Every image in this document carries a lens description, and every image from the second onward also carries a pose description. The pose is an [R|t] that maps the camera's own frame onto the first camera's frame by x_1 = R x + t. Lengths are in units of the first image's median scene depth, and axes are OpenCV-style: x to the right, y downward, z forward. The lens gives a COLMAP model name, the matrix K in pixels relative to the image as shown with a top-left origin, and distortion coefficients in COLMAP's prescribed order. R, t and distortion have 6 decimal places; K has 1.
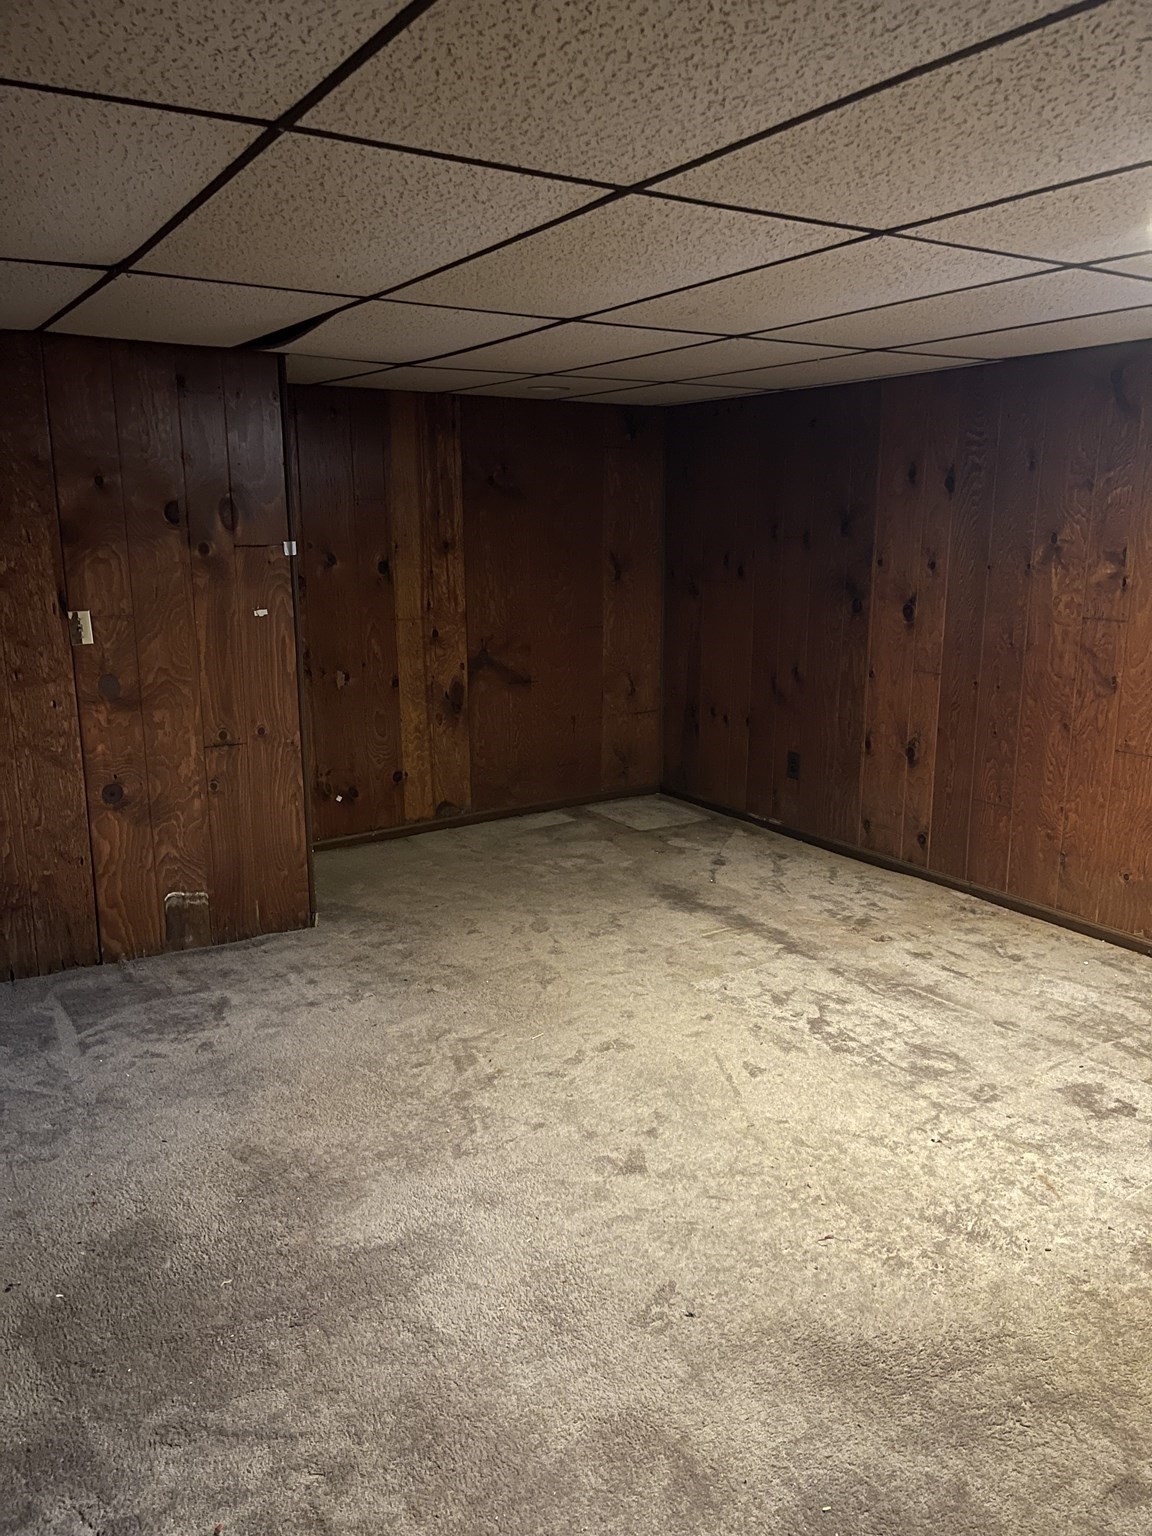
lens RADIAL K [[1141.6, 0, 576.0], [0, 1141.6, 768.0], [0, 0, 1]] dist [0.073984, -0.096088]
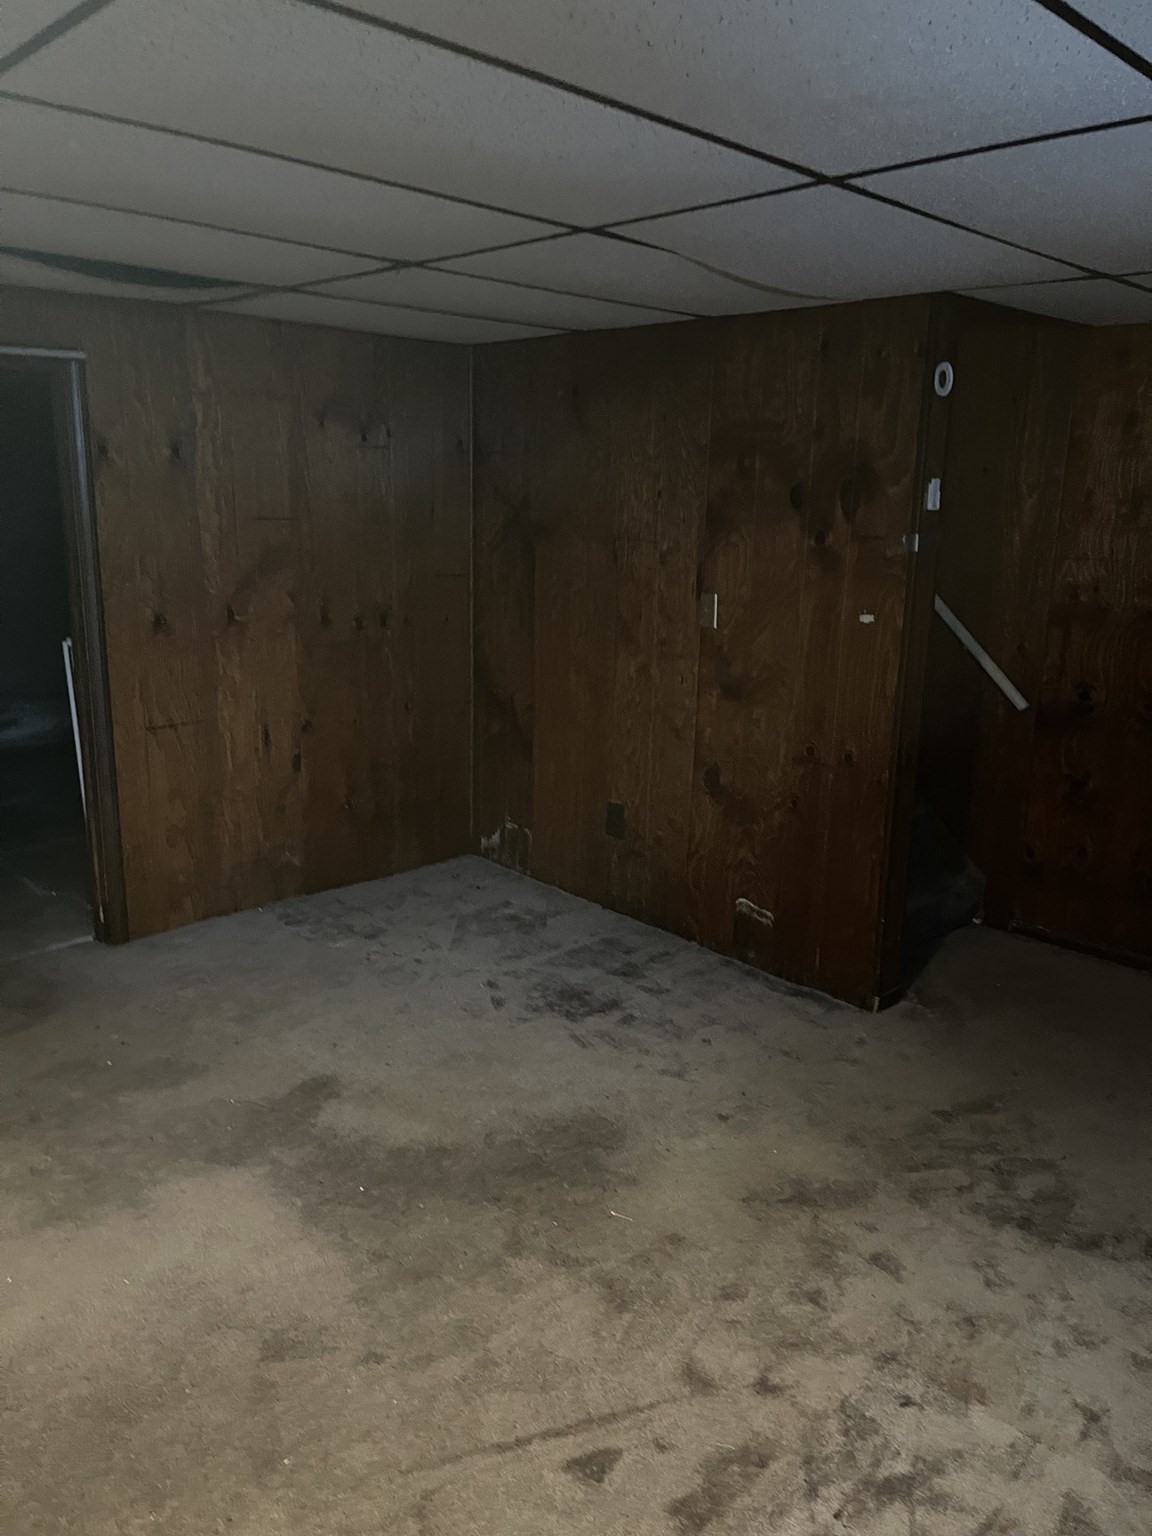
lens RADIAL K [[1151.6, 0, 572.0], [0, 1151.6, 754.0], [0, 0, 1]] dist [0.068049, -0.103494]
pose [[0.210580, 0.228170, -0.950576, 0.516806], [-0.219665, 0.958558, 0.181424, -0.153593], [0.952577, 0.170604, 0.251974, 0.638301]]
